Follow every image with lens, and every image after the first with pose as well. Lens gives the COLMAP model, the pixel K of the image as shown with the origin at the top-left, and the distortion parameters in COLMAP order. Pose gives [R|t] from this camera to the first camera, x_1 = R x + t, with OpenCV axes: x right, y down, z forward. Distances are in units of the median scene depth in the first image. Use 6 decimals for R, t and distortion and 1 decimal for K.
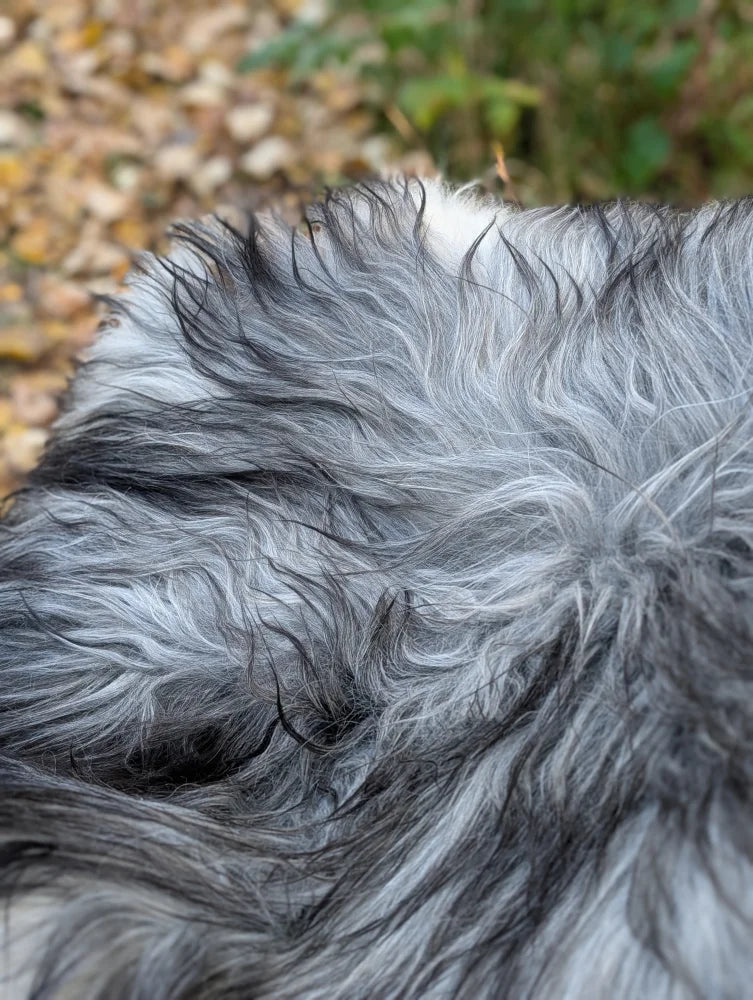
lens RADIAL K [[1451.3, 0, 369.3], [0, 1451.3, 502.8], [0, 0, 1]] dist [0.057914, 0.000000]
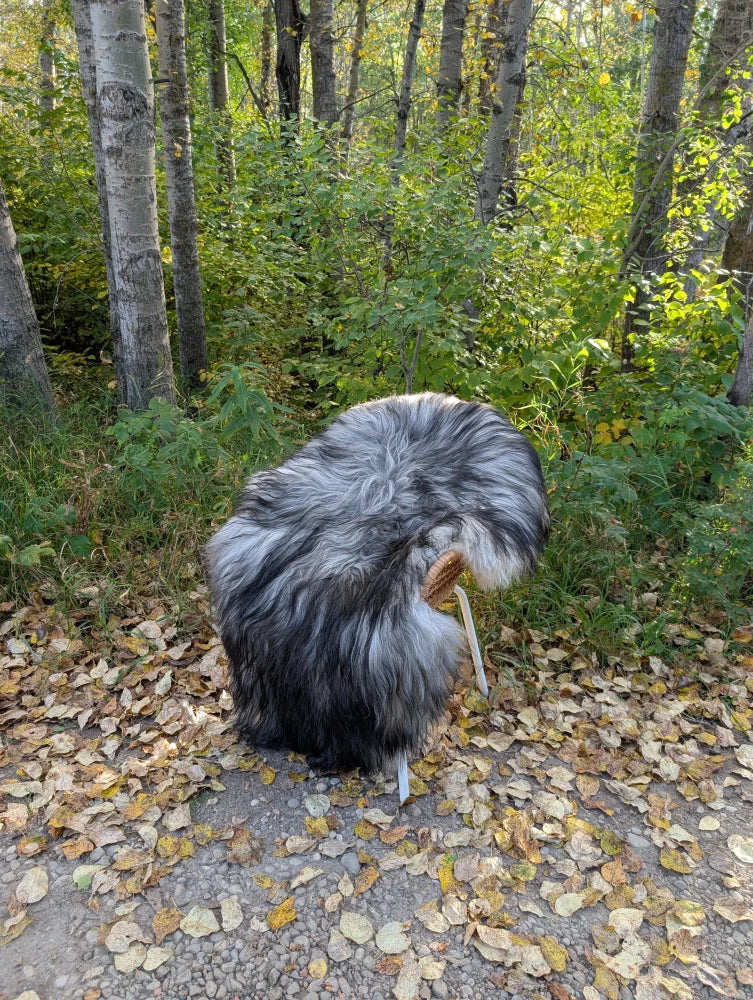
lens RADIAL K [[729.5, 0, 372.2], [0, 729.5, 487.4], [0, 0, 1]] dist [-0.002439, 0.012530]
pose [[0.254972, -0.391999, 0.883926, -2.076490], [0.670030, 0.730723, 0.130784, -0.310994], [-0.697172, 0.558910, 0.448965, -0.103523]]
